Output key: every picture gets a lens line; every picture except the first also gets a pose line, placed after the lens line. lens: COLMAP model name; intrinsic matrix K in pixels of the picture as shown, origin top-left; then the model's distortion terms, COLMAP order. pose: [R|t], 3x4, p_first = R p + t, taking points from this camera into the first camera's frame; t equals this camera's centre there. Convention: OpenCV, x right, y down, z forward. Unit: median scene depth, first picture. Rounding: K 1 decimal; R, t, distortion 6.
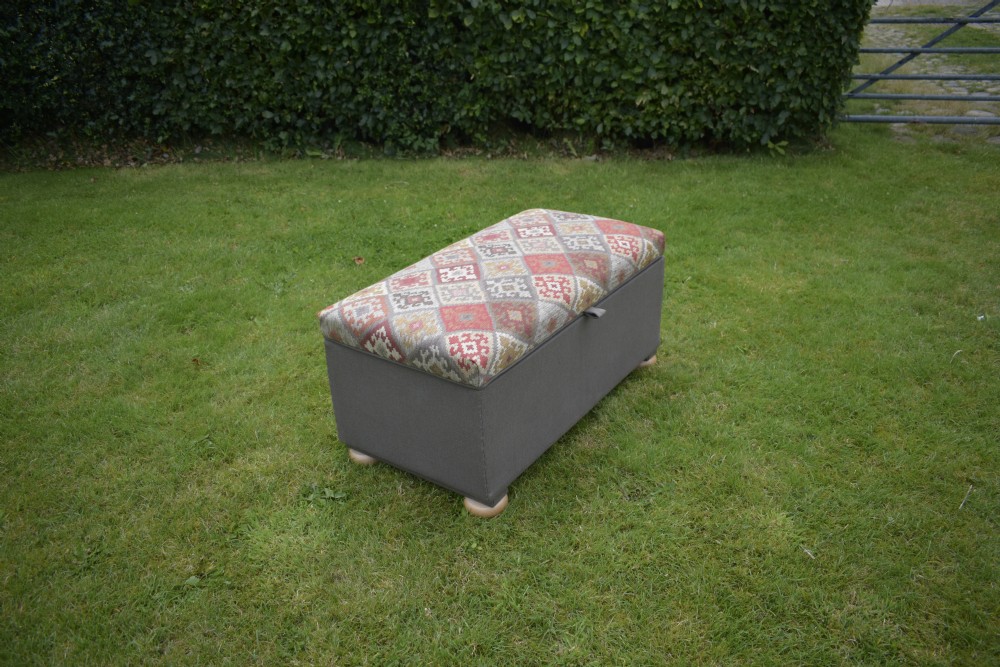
lens RADIAL K [[802.5, 0, 503.9], [0, 802.5, 335.4], [0, 0, 1]] dist [-0.005186, 0.008945]
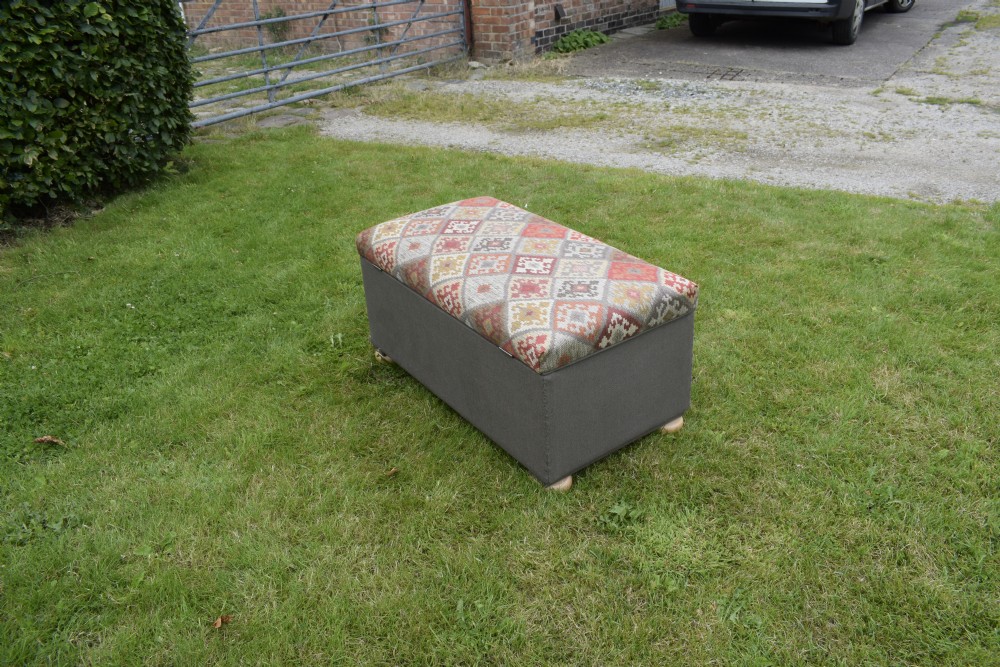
lens RADIAL K [[775.5, 0, 500.0], [0, 775.5, 333.5], [0, 0, 1]] dist [-0.002014, 0.000194]
pose [[0.327616, -0.426489, 0.843075, -0.419979], [0.455354, 0.853124, 0.254623, -0.122980], [-0.827841, 0.300478, 0.473701, 0.275574]]
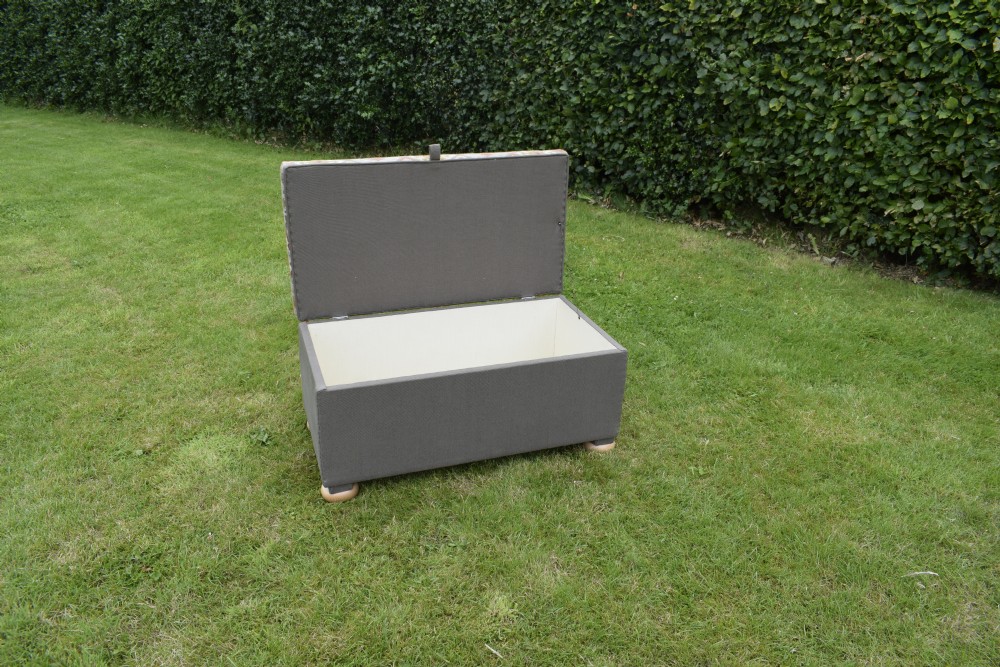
lens RADIAL K [[770.8, 0, 500.0], [0, 770.8, 333.5], [0, 0, 1]] dist [-0.011574, 0.003445]
pose [[0.809110, 0.288491, -0.511970, 0.298811], [-0.312386, 0.949066, 0.041100, -0.058365], [0.497751, 0.126678, 0.858019, 0.046954]]
